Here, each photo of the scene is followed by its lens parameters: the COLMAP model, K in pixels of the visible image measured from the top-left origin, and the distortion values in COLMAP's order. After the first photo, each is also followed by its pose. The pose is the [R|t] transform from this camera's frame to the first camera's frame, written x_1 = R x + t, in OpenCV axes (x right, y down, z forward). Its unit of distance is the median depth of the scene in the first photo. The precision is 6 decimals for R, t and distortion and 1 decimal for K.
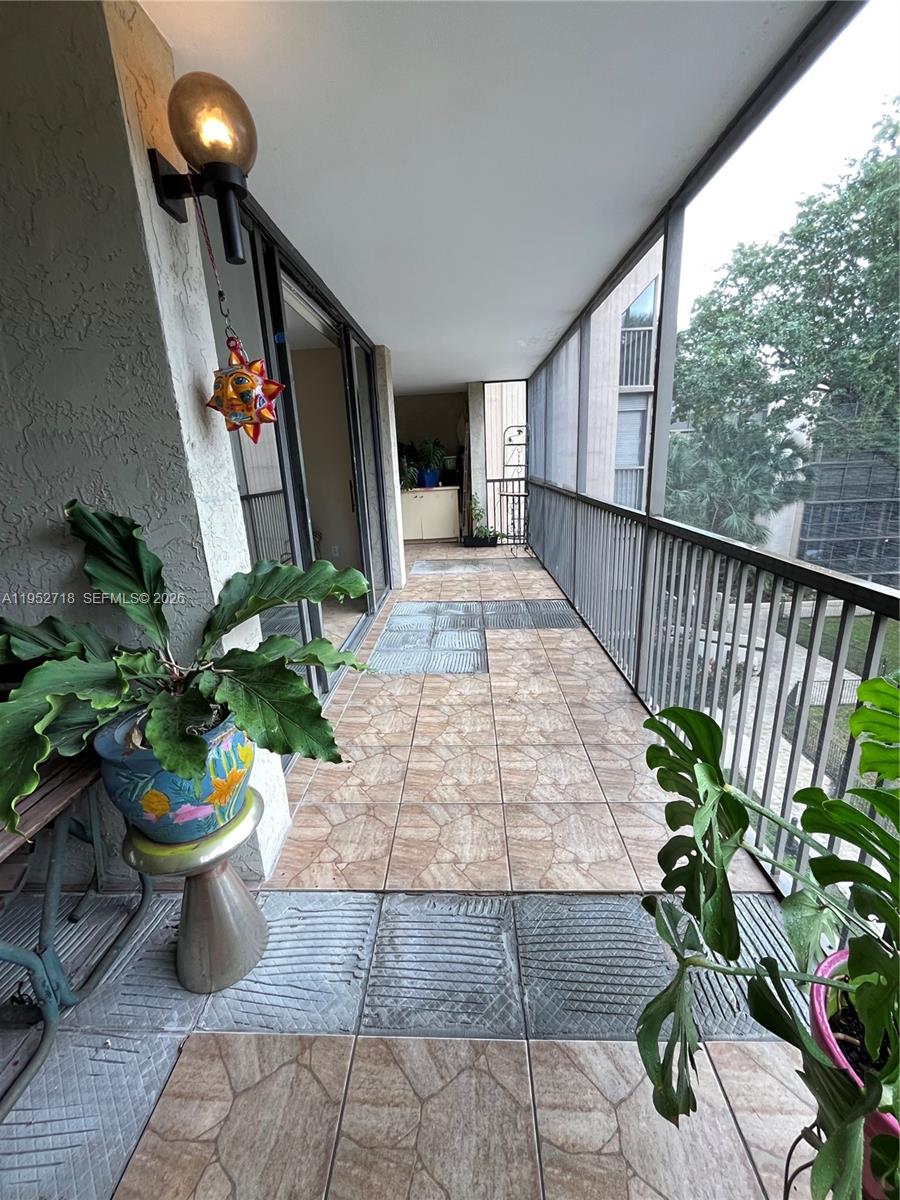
lens RADIAL K [[489.5, 0, 450.0], [0, 489.5, 600.0], [0, 0, 1]] dist [-0.002623, -0.000152]
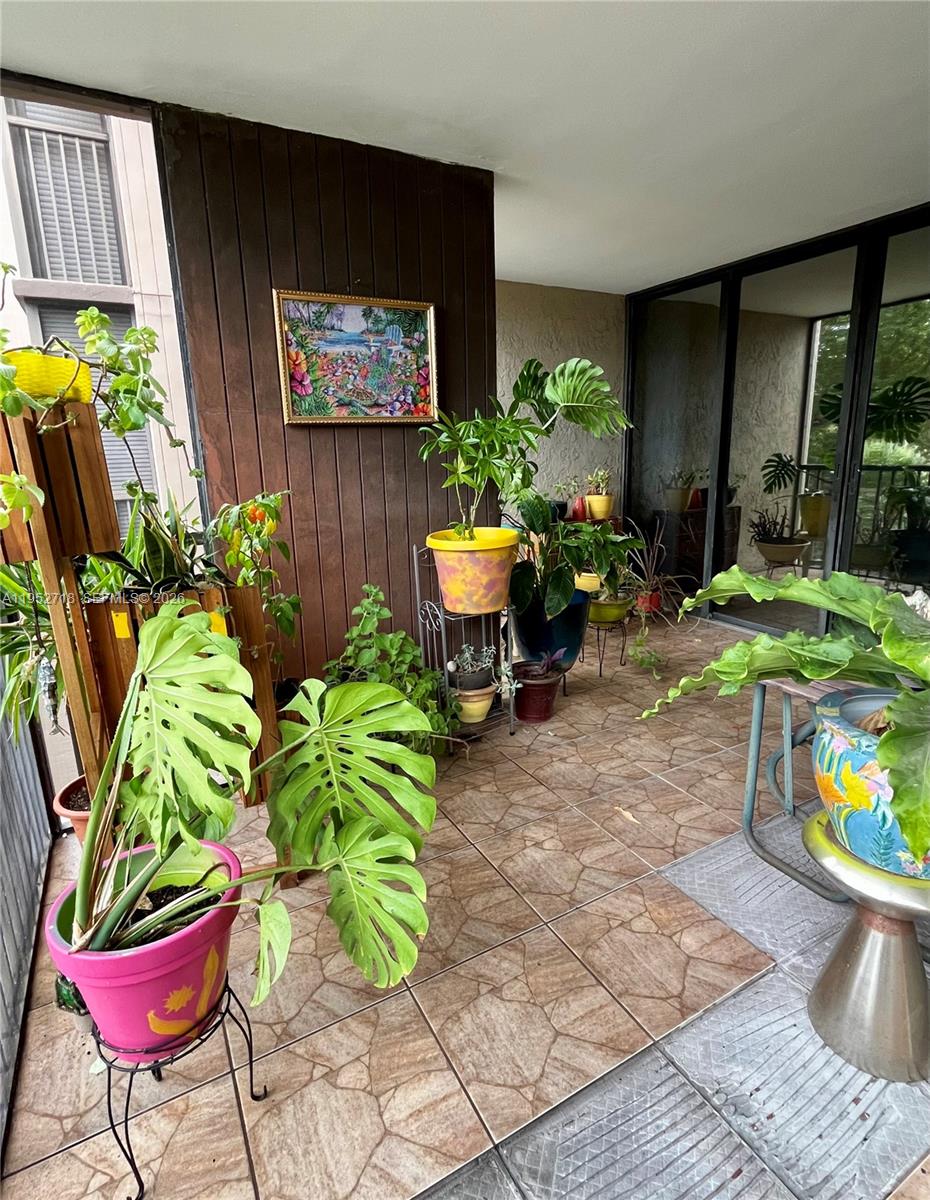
lens RADIAL K [[621.4, 0, 466.4], [0, 621.4, 589.8], [0, 0, 1]] dist [-0.003695, -0.000502]
pose [[-0.857086, 0.180113, -0.482662, 0.249179], [-0.080655, 0.878426, 0.471022, -0.175290], [0.508820, 0.442636, -0.738360, 0.629057]]
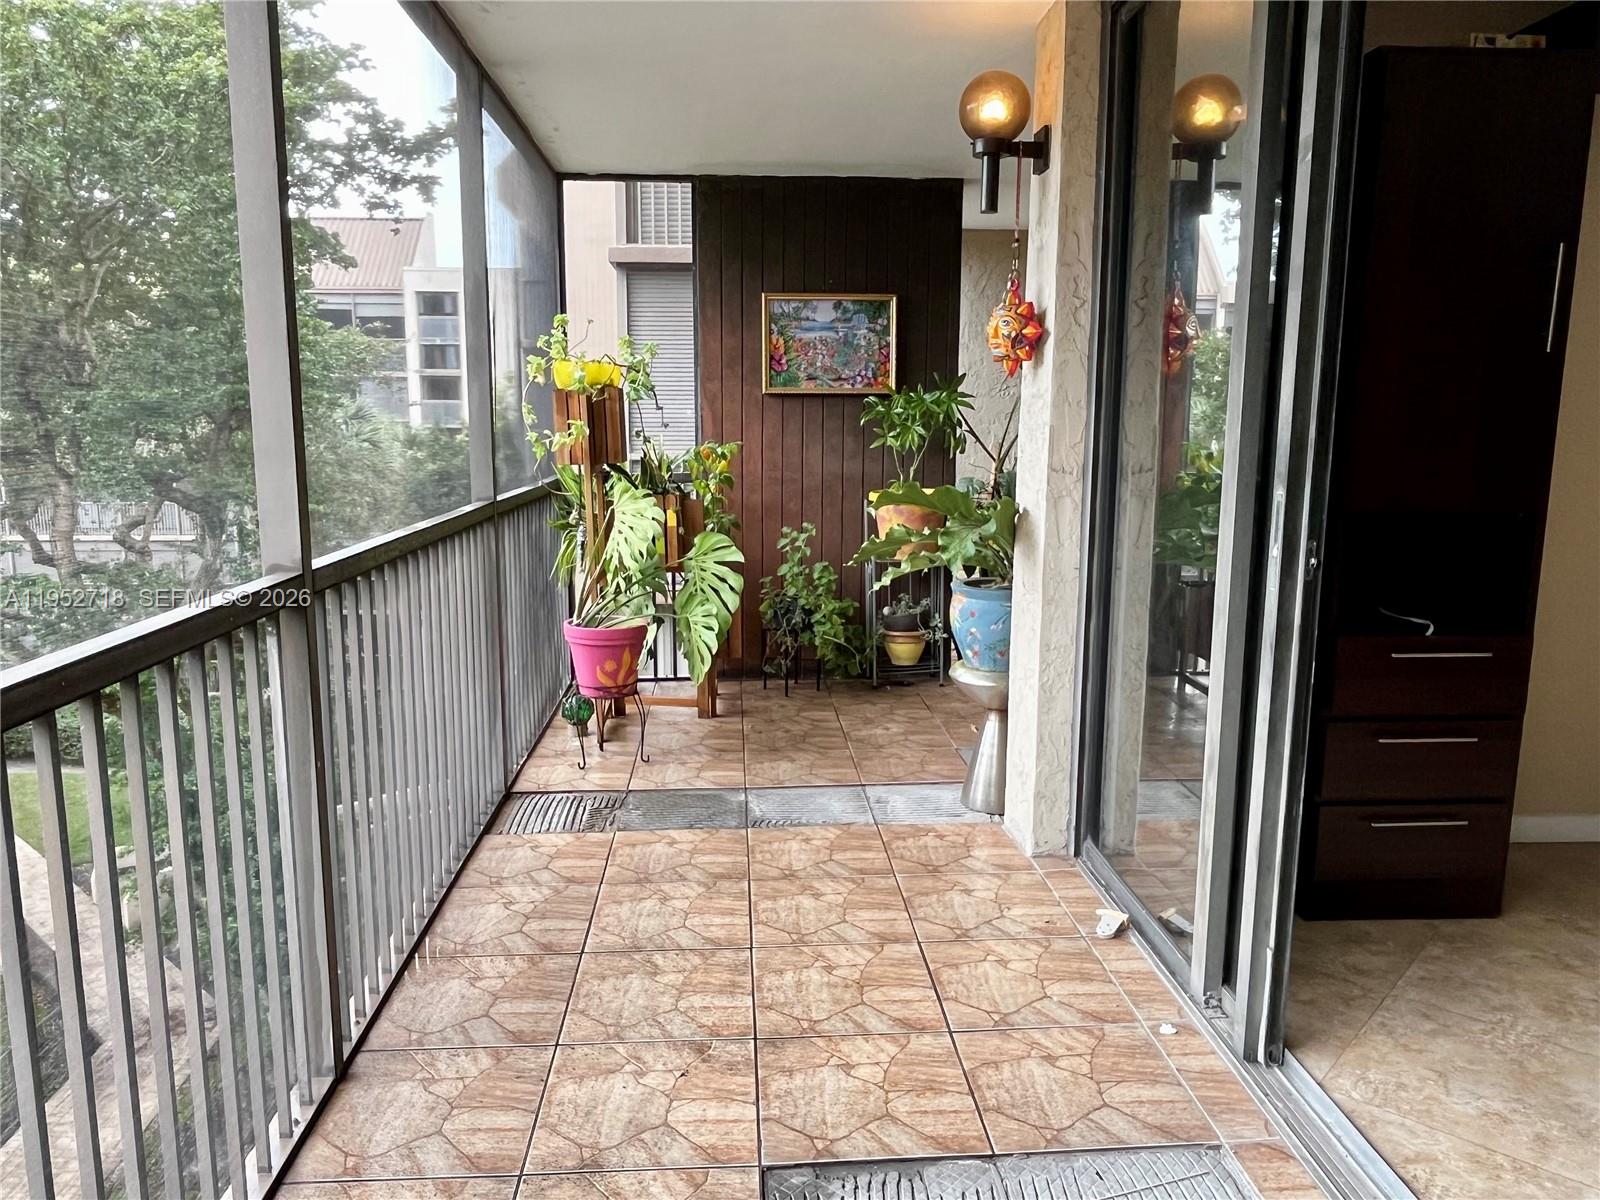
lens RADIAL K [[1121.0, 0, 800.0], [0, 1121.0, 600.0], [0, 0, 1]] dist [0.000153, -0.000179]
pose [[-0.994935, 0.055189, -0.084013, 0.118046], [0.013409, 0.901196, 0.433203, -0.510493], [0.099620, 0.429883, -0.897372, 1.812592]]
